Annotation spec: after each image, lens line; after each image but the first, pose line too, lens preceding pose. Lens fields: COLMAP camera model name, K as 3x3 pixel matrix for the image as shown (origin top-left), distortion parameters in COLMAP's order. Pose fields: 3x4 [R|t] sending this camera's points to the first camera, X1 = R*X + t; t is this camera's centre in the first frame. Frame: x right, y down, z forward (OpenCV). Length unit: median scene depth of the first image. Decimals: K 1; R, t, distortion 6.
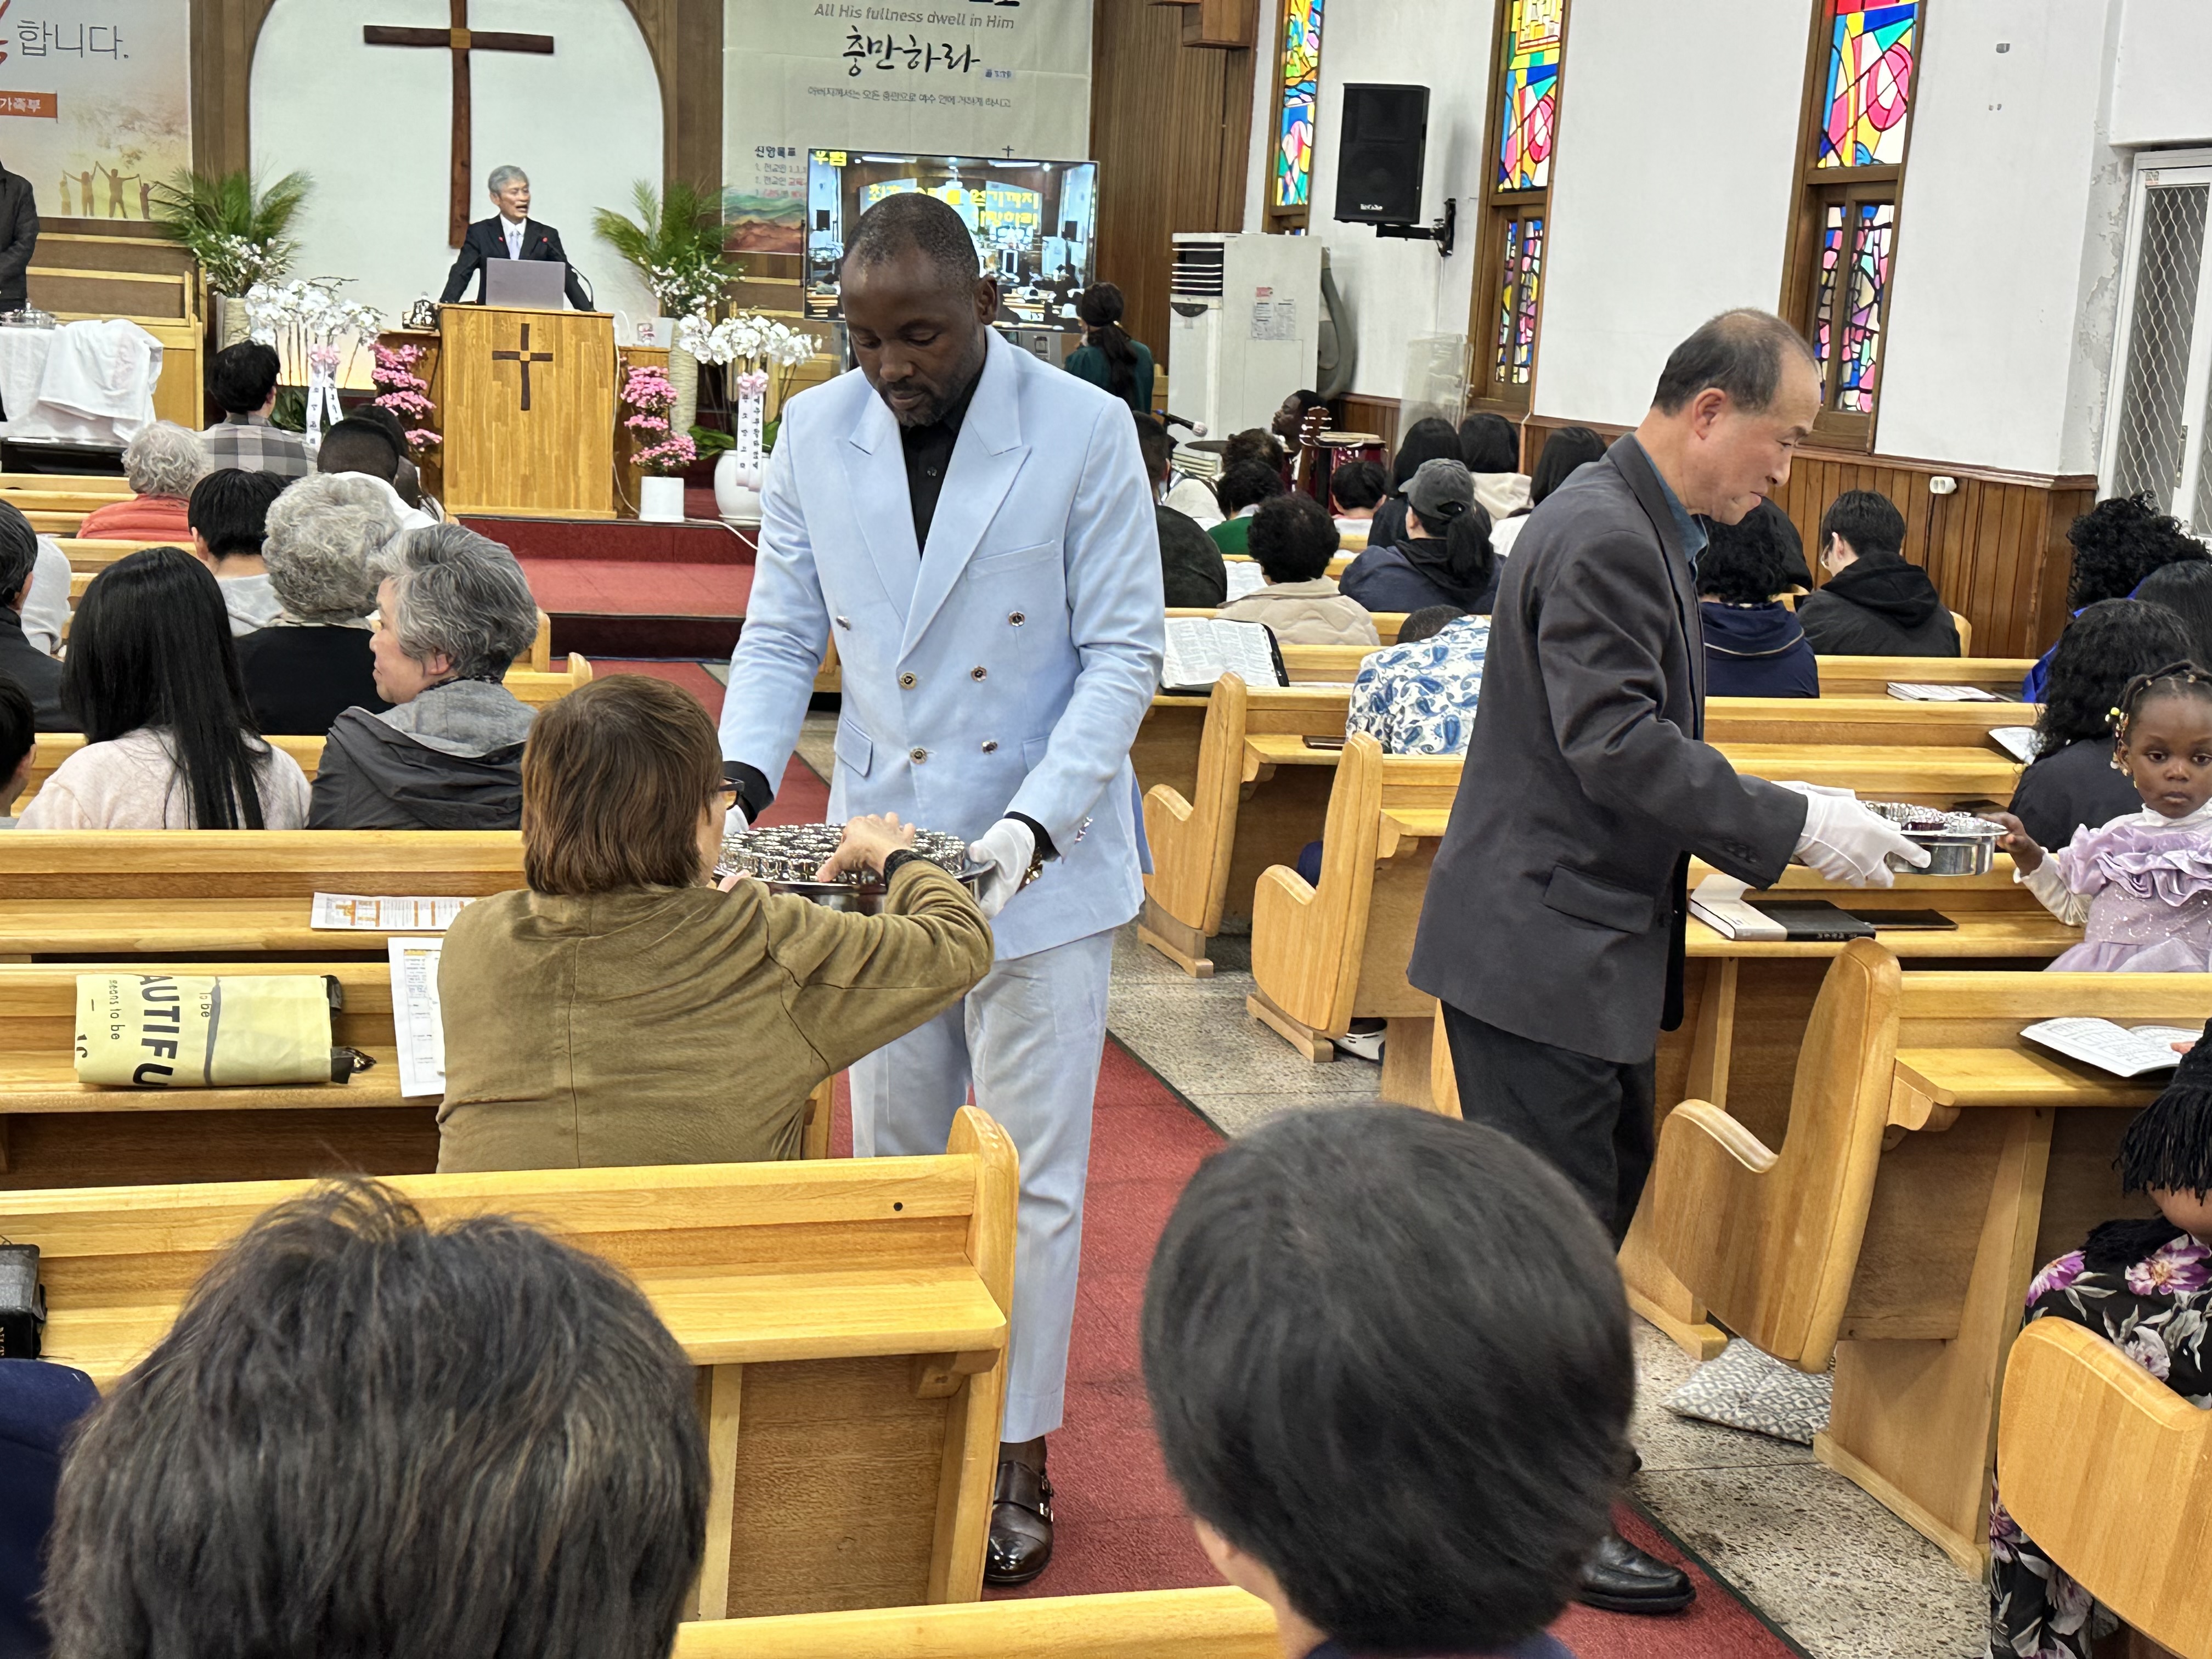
lens RADIAL K [[3001.0, 0, 1106.0], [0, 3001.0, 829.5], [0, 0, 1]] dist [0.231765, -0.516684]
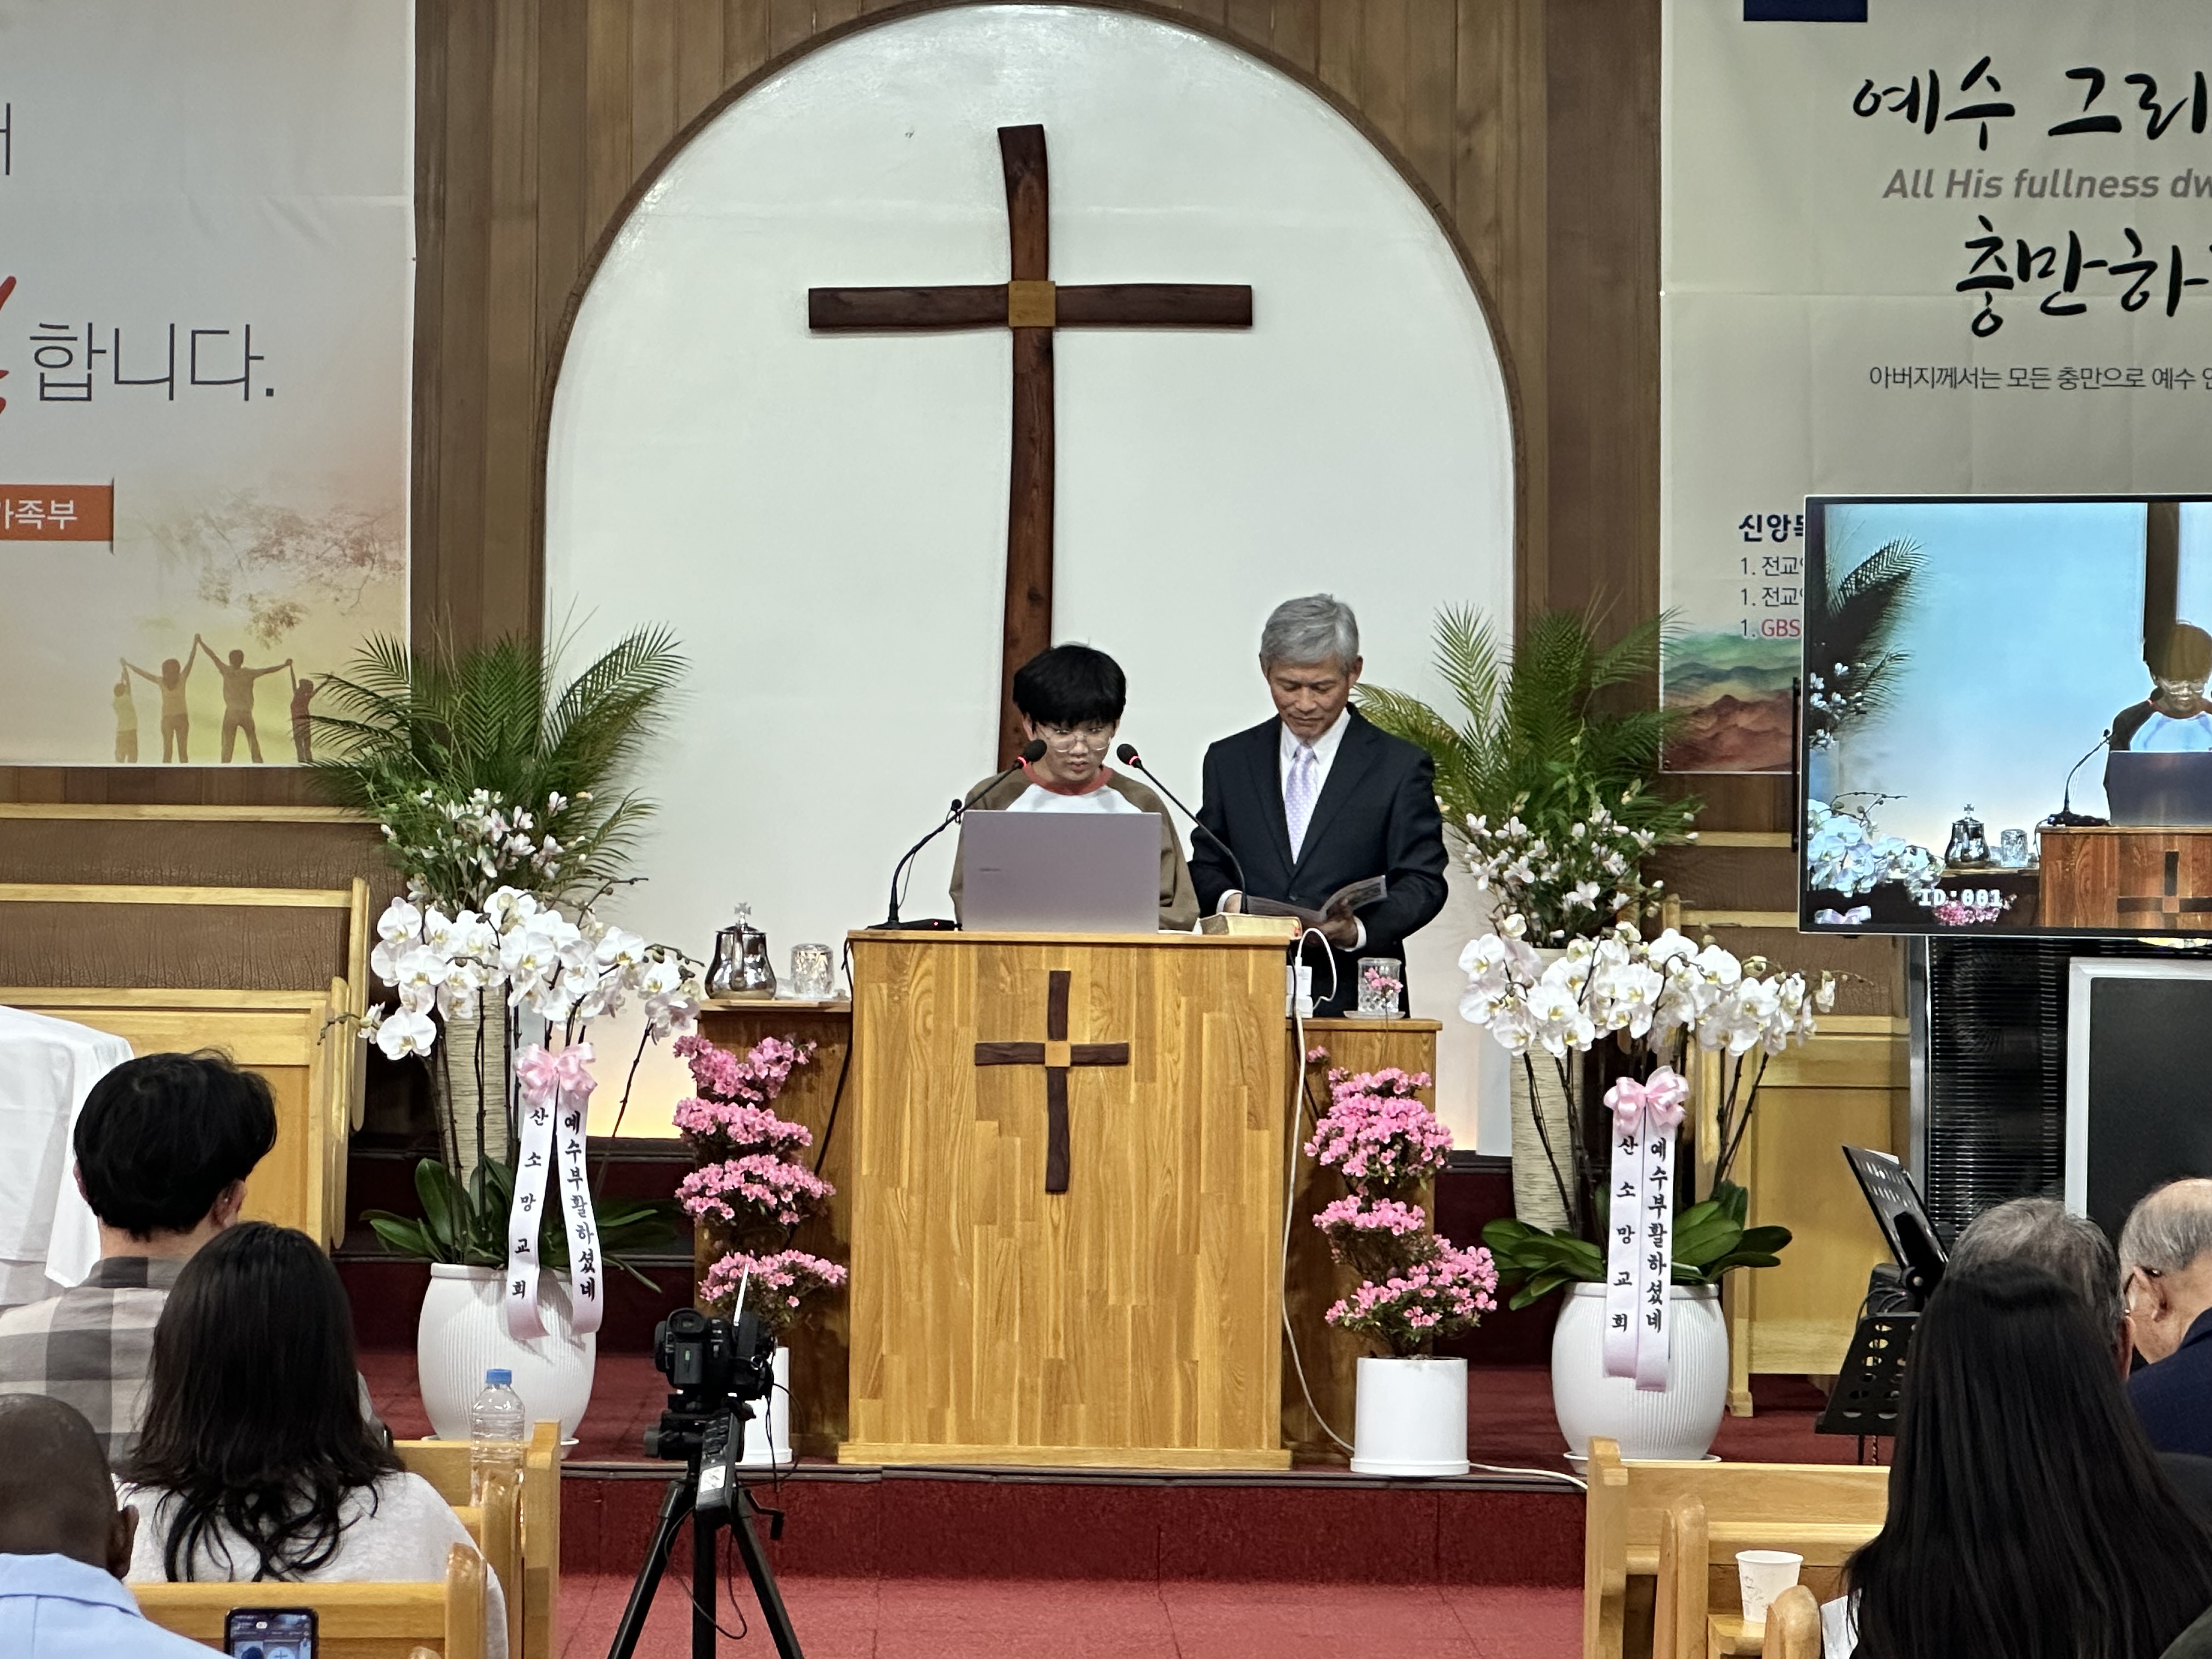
lens RADIAL K [[6692.9, 0, 1133.7], [0, 6692.9, 756.9], [0, 0, 1]] dist [-0.394864, 12.485750]
pose [[0.970597, -0.037204, -0.237817, 0.016220], [-0.009355, 0.981407, -0.191710, -0.025062], [0.240528, 0.188298, 0.952203, 0.154830]]
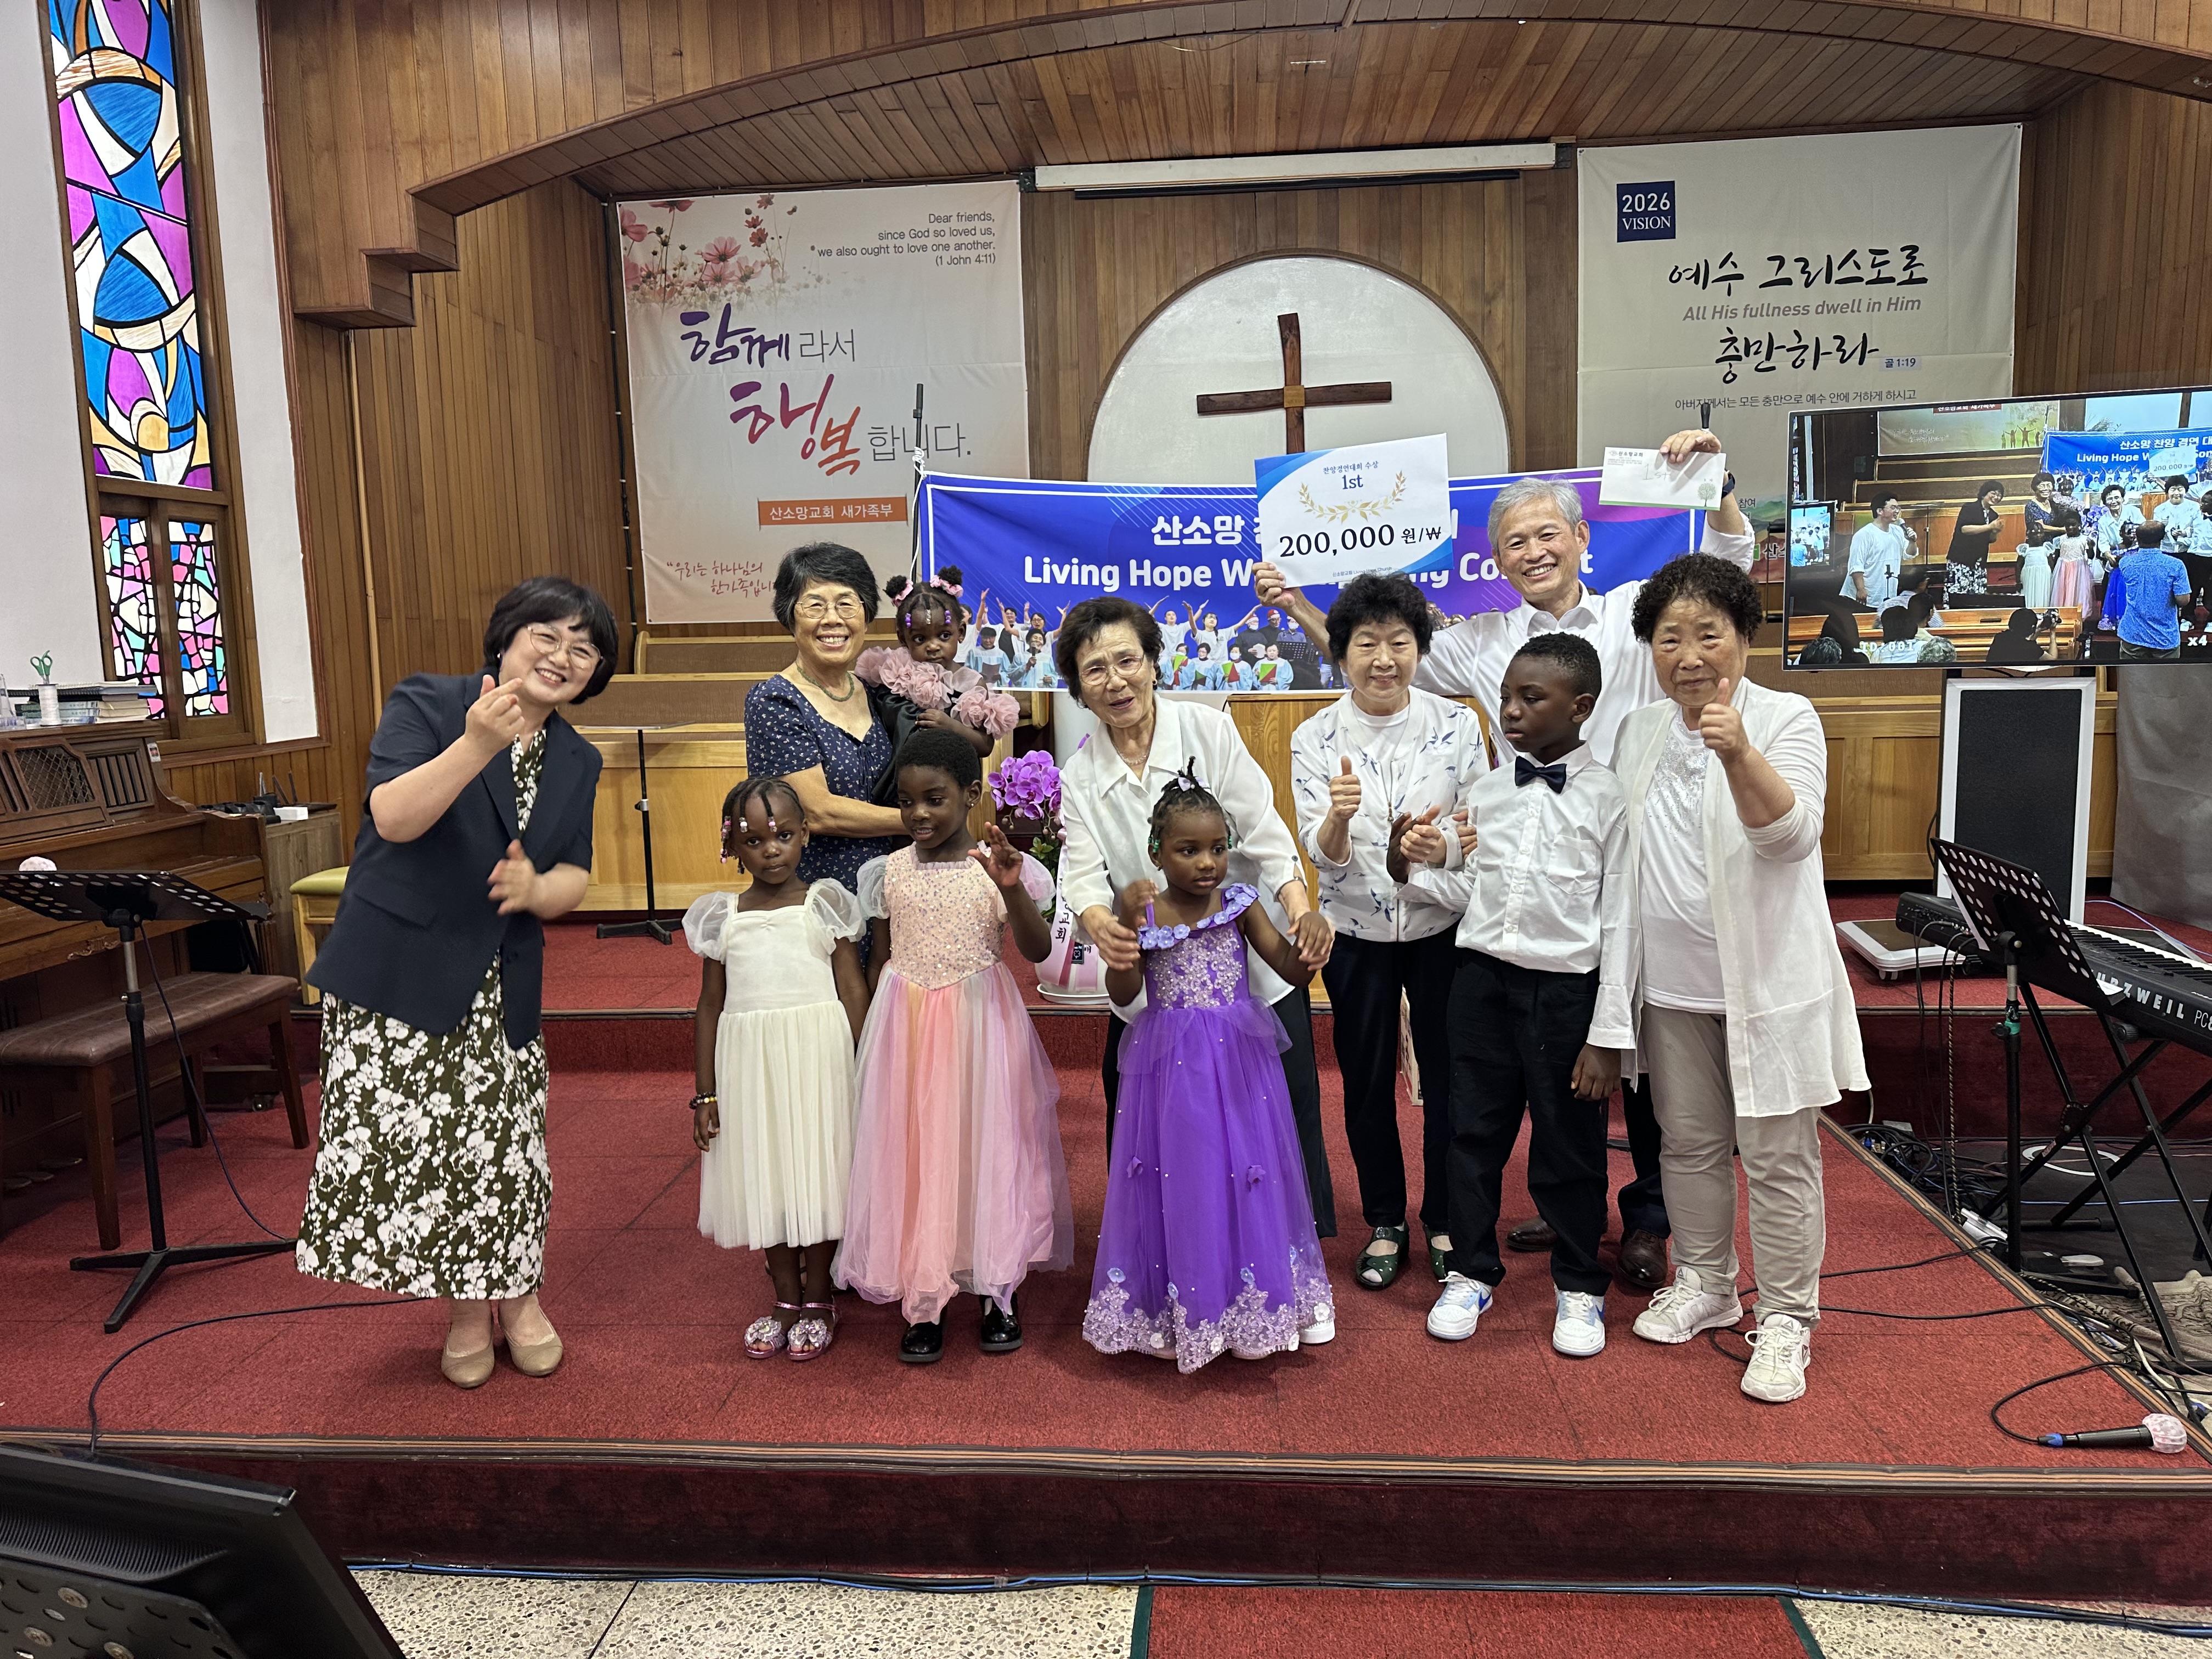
lens RADIAL K [[1390.2, 0, 1120.6], [0, 1390.2, 807.4], [0, 0, 1]] dist [0.039485, -0.038333]
pose [[0.941320, -0.035787, -0.335613, -0.123997], [0.011756, 0.997236, -0.073365, -0.101882], [0.337310, 0.065115, 0.939139, 0.596850]]
